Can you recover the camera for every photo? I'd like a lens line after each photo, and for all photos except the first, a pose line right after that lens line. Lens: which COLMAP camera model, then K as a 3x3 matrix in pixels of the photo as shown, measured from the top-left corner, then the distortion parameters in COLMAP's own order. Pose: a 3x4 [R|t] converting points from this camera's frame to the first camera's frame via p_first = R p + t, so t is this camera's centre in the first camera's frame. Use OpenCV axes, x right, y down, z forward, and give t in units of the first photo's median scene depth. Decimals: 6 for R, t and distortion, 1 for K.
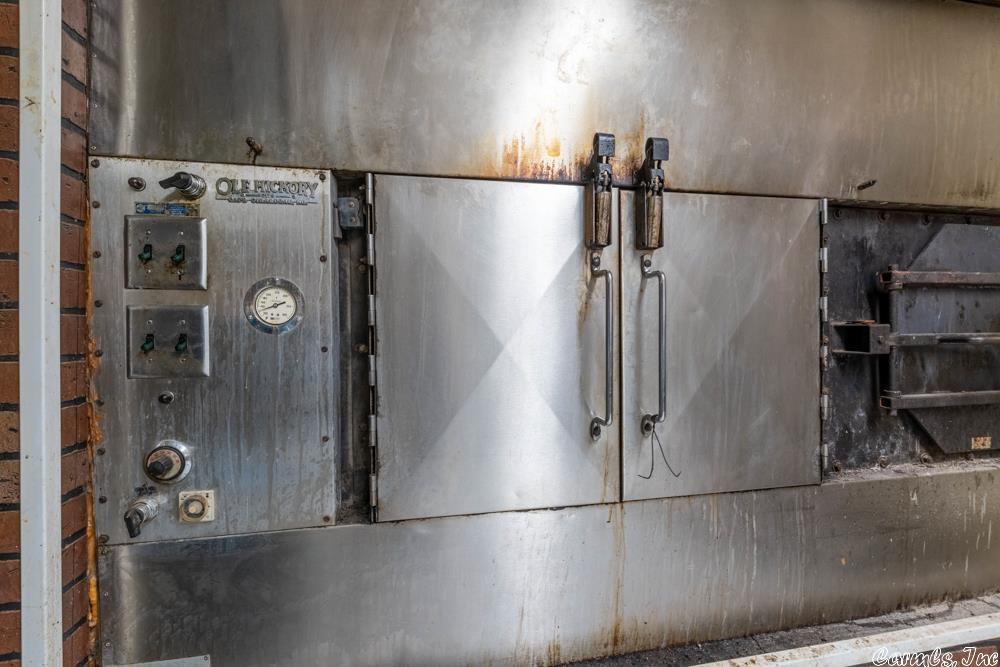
lens RADIAL K [[406.0, 0, 499.1], [0, 406.0, 329.2], [0, 0, 1]] dist [0.005688, -0.003103]
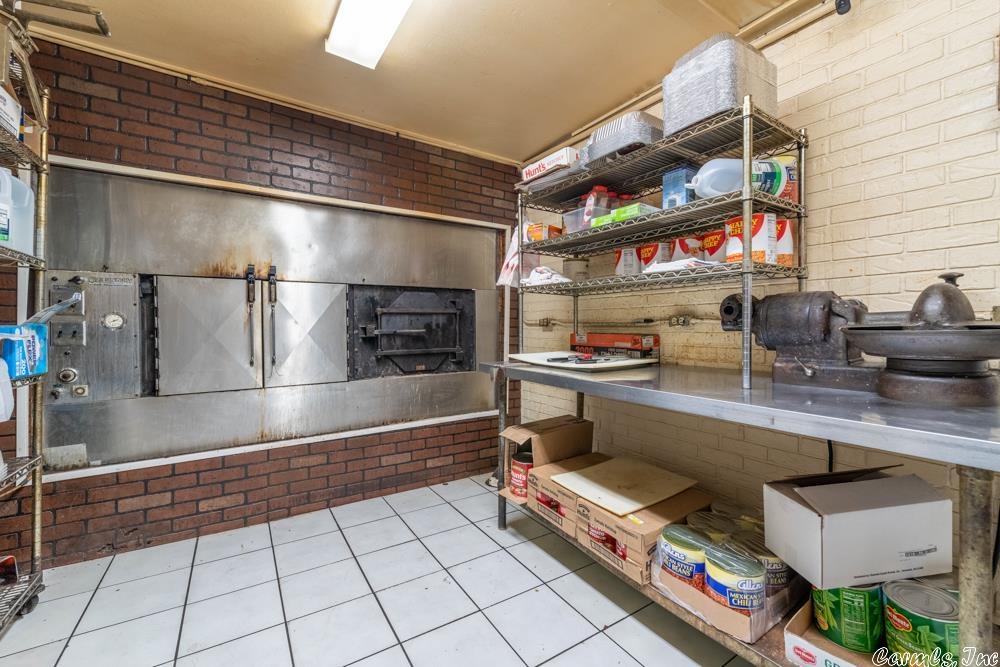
lens RADIAL K [[406.0, 0, 497.7], [0, 406.0, 328.6], [0, 0, 1]] dist [0.005688, -0.003103]
pose [[0.927273, -0.003975, 0.374365, 0.860050], [0.005244, 0.999983, -0.002373, 0.017262], [-0.374350, 0.004163, 0.927278, -2.603606]]
